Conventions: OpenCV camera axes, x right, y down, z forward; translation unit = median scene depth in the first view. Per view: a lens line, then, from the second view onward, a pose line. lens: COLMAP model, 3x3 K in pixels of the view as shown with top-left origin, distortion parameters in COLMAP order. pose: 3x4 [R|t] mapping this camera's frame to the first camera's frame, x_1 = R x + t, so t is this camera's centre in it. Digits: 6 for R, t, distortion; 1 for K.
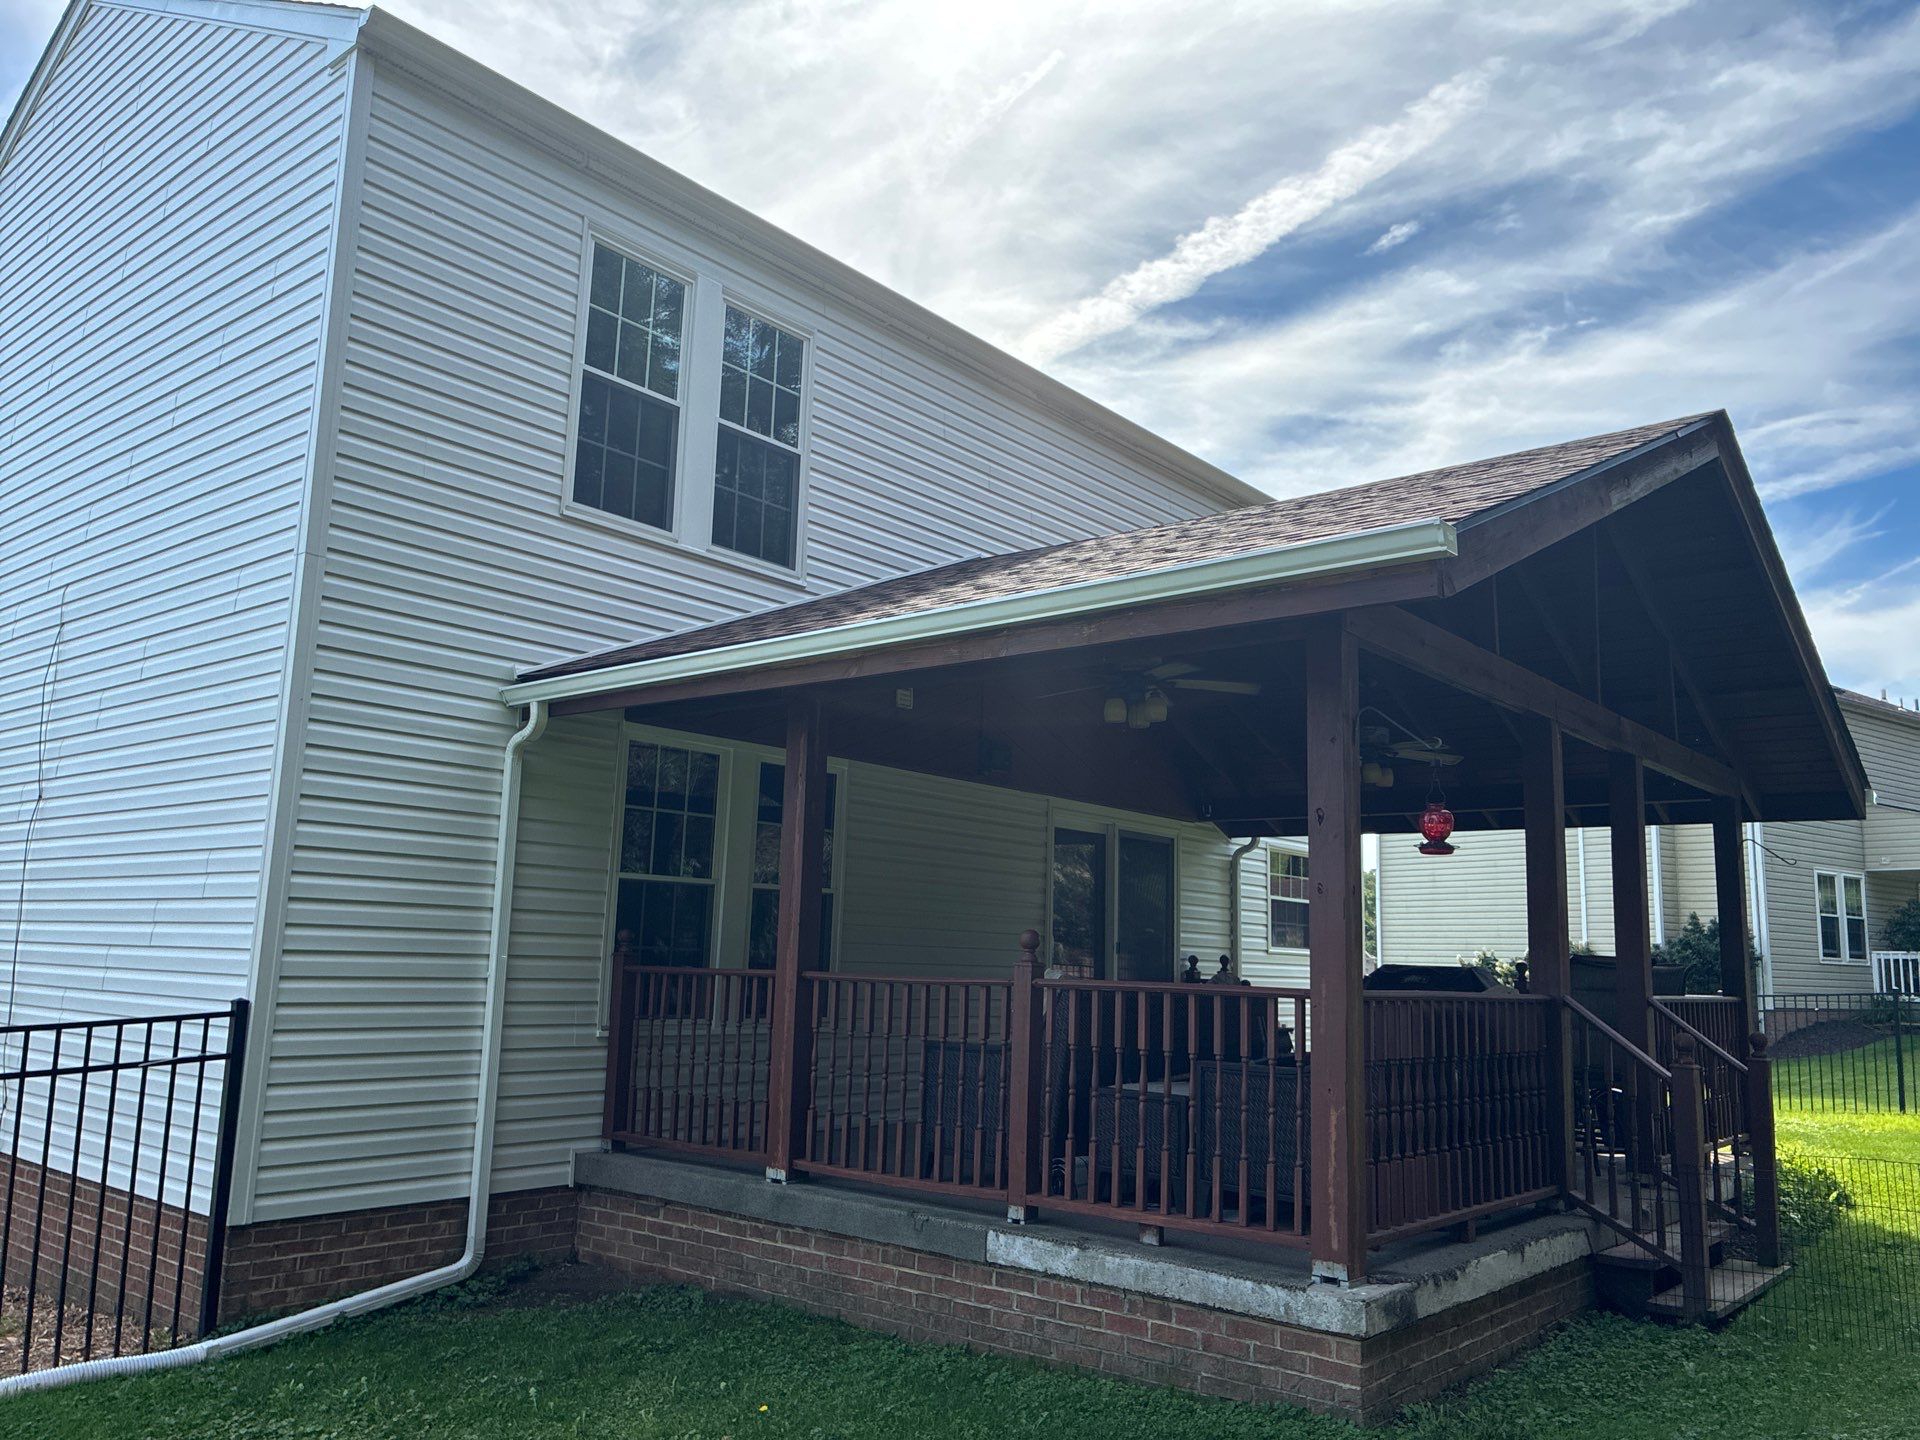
lens RADIAL K [[1470.5, 0, 957.6], [0, 1470.5, 731.8], [0, 0, 1]] dist [0.019416, 0.004206]
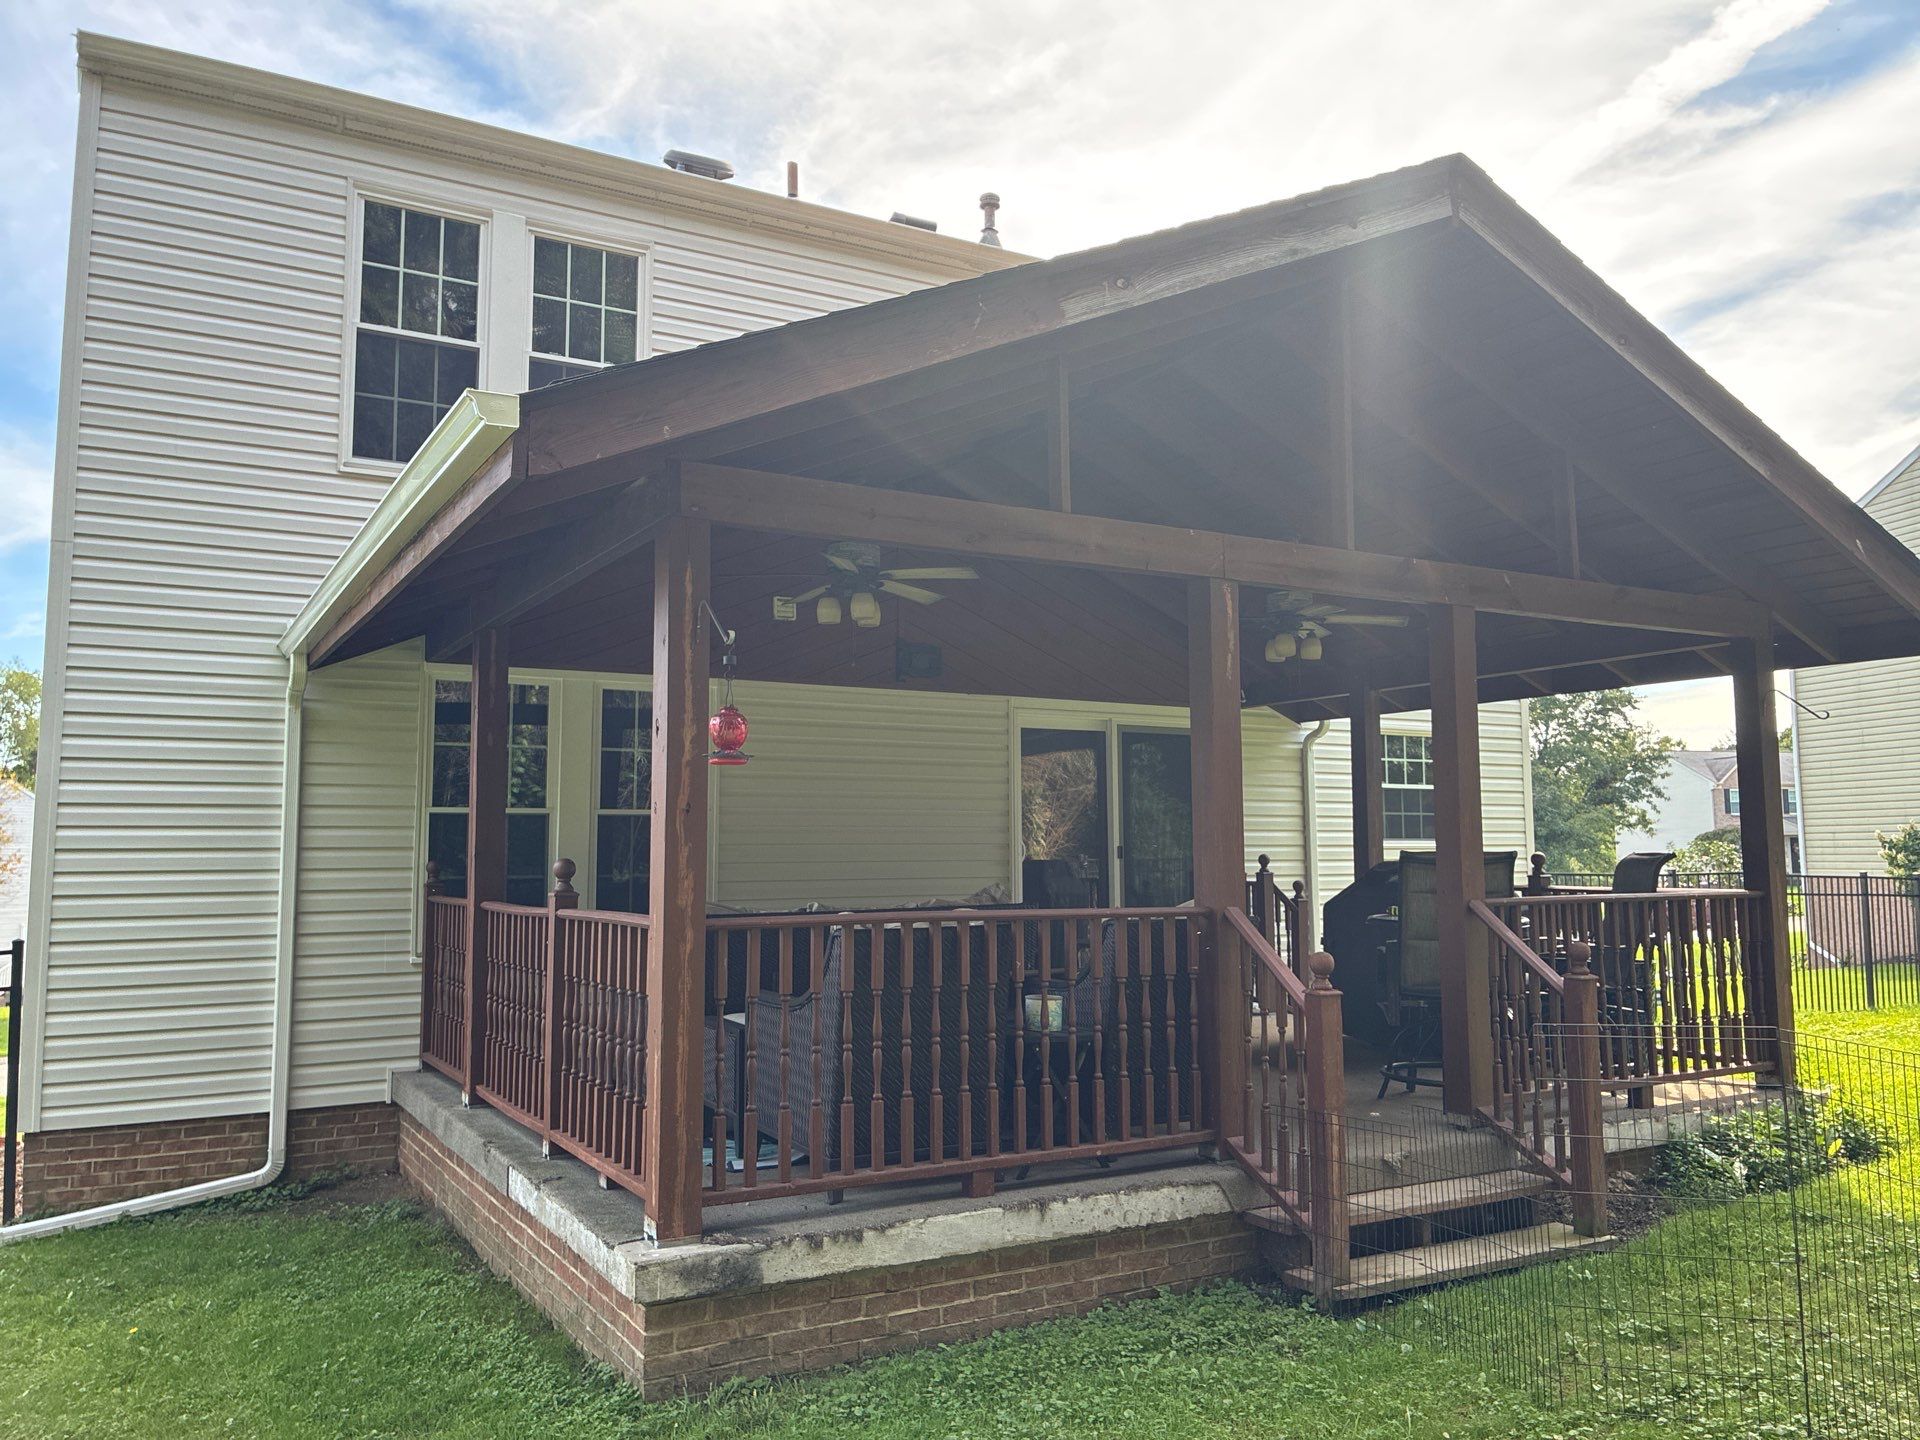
lens RADIAL K [[1461.6, 0, 960.0], [0, 1461.6, 720.0], [0, 0, 1]] dist [0.082968, -0.105459]
pose [[0.936339, -0.065336, -0.344964, 0.477290], [0.086448, 0.995186, 0.046159, 0.017415], [0.340288, -0.073042, 0.937480, 0.145122]]
